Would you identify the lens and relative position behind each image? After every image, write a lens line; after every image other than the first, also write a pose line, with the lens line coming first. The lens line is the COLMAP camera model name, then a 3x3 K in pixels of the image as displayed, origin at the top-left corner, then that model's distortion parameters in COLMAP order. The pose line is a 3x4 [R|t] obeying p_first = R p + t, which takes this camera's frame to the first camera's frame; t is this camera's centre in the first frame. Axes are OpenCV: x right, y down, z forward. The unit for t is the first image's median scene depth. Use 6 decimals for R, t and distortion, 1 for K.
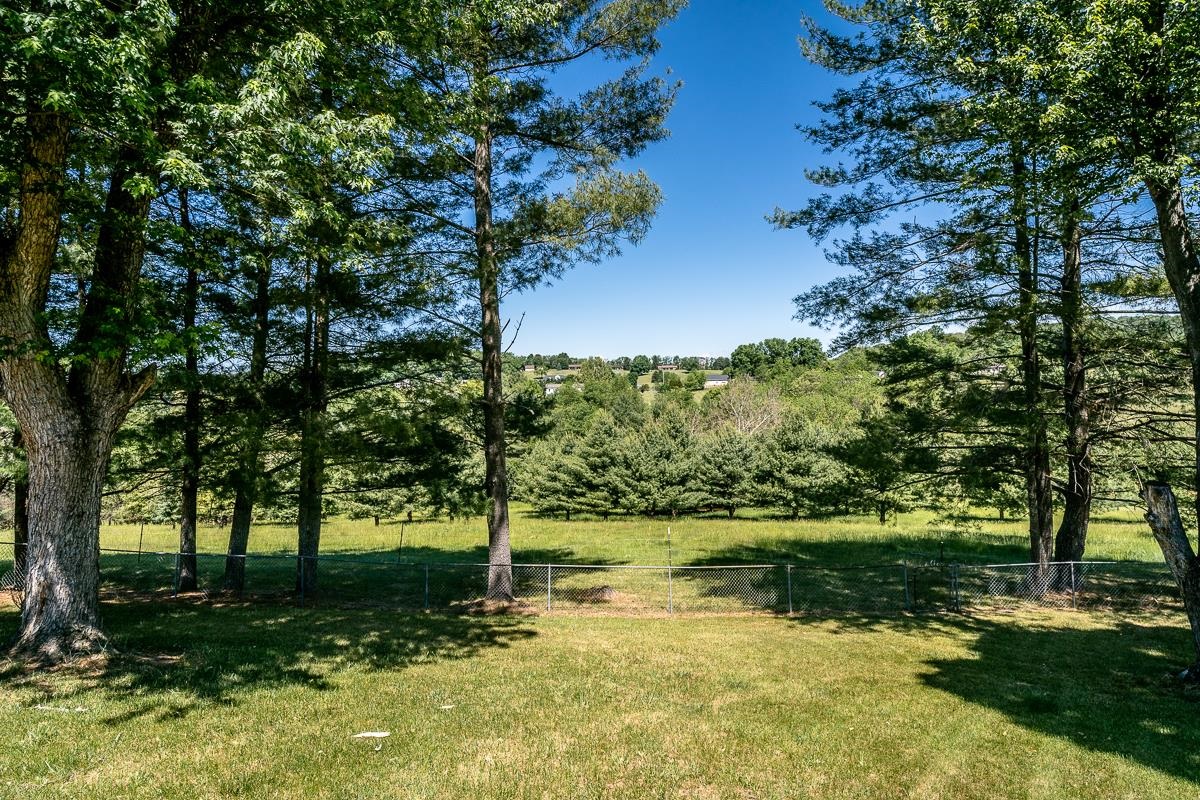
lens RADIAL K [[629.7, 0, 605.4], [0, 629.7, 404.8], [0, 0, 1]] dist [-0.013542, 0.007550]
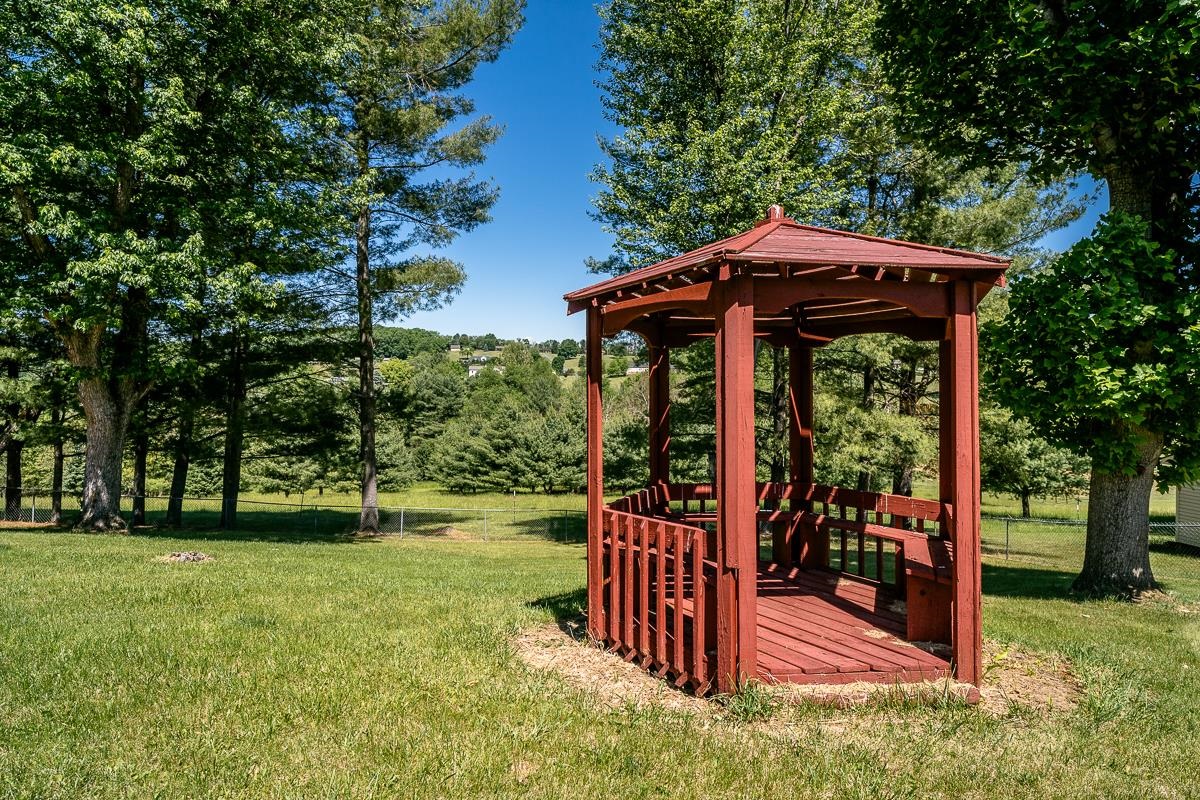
lens RADIAL K [[629.7, 0, 595.5], [0, 629.7, 397.8], [0, 0, 1]] dist [-0.013542, 0.007550]
pose [[0.994394, 0.027648, 0.102064, 0.038513], [-0.029083, 0.999498, 0.012598, -0.006423], [-0.101665, -0.015496, 0.994698, -0.096373]]
